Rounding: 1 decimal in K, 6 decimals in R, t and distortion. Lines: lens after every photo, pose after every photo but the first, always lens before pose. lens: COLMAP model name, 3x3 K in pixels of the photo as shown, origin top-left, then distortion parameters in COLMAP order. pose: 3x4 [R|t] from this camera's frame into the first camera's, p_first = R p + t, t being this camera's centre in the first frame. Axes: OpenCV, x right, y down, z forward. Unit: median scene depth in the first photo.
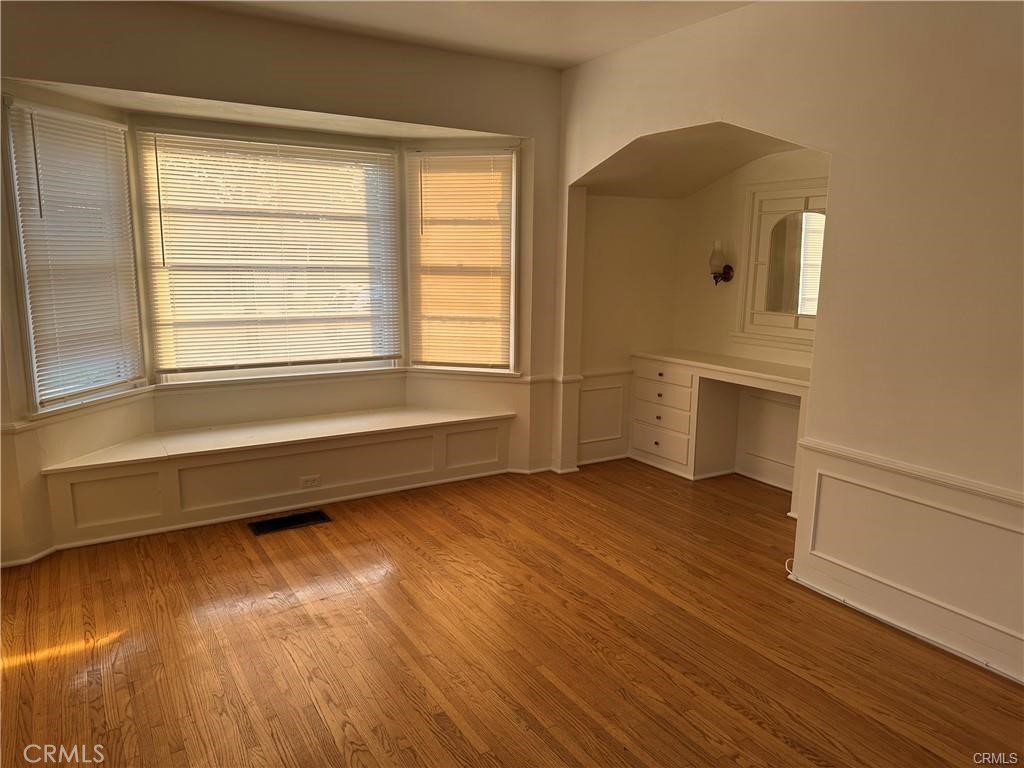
lens RADIAL K [[723.5, 0, 512.0], [0, 723.5, 384.0], [0, 0, 1]] dist [0.096979, -0.103549]
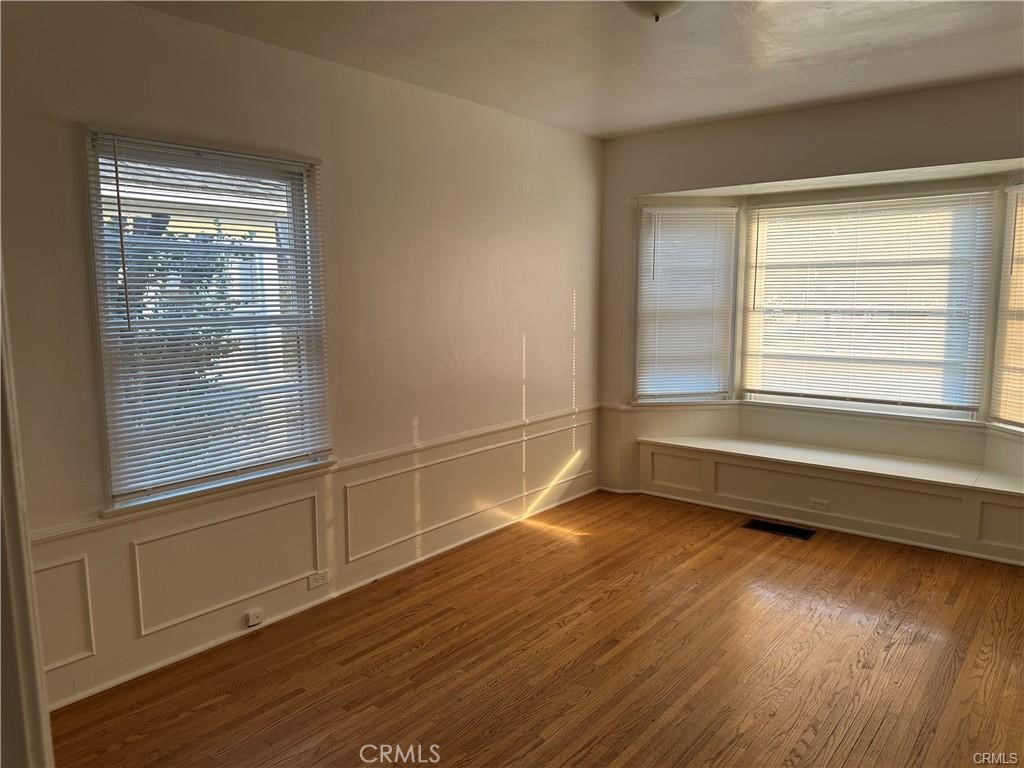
lens RADIAL K [[723.5, 0, 512.0], [0, 723.5, 384.0], [0, 0, 1]] dist [0.096979, -0.103549]
pose [[0.338867, 0.103781, -0.935093, 0.599256], [-0.156835, 0.986222, 0.052620, -0.032081], [0.927670, 0.128824, 0.350474, 0.165505]]
